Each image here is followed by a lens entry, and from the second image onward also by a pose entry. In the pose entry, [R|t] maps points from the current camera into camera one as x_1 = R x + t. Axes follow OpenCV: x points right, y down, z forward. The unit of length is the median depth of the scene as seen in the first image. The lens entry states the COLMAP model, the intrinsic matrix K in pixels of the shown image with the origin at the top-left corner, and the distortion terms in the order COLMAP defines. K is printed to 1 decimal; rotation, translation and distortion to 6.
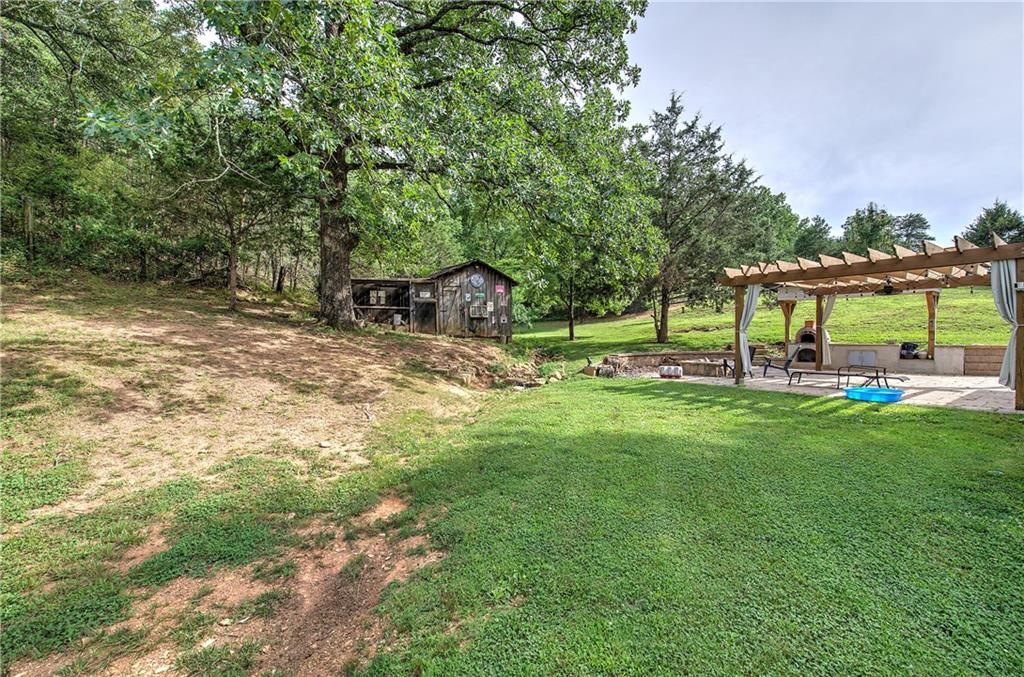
lens RADIAL K [[444.8, 0, 513.4], [0, 444.8, 338.2], [0, 0, 1]] dist [-0.005297, 0.001551]
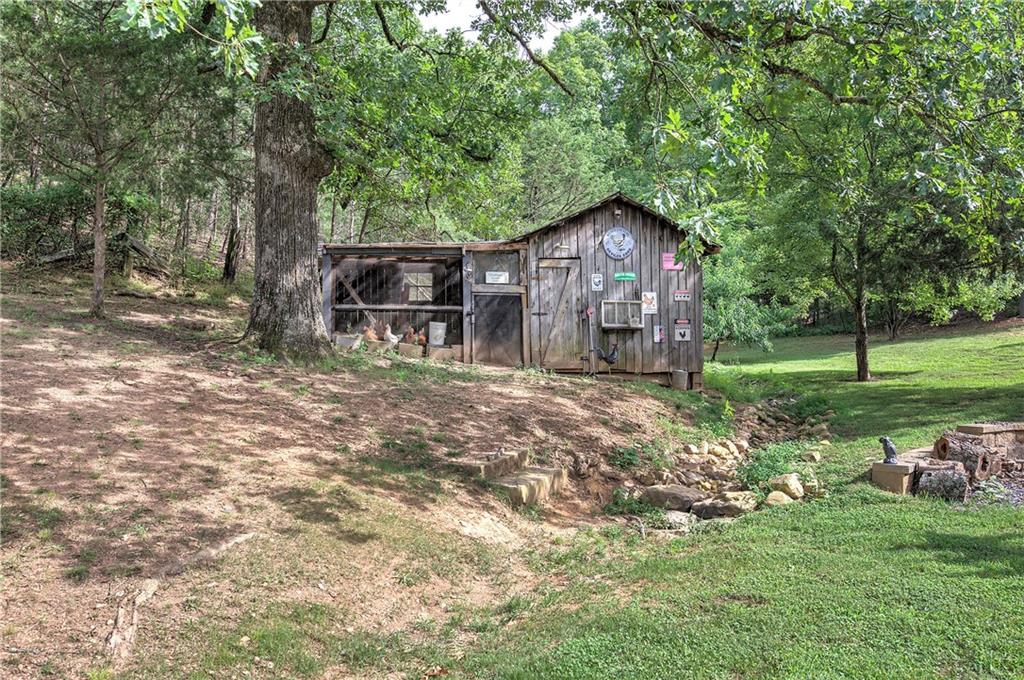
lens RADIAL K [[853.2, 0, 510.0], [0, 853.2, 339.0], [0, 0, 1]] dist [0.016863, 0.013778]
pose [[0.961007, -0.002801, -0.276509, 0.049740], [-0.006732, 0.999415, -0.033523, -0.007683], [0.276442, 0.034077, 0.960426, 0.183968]]
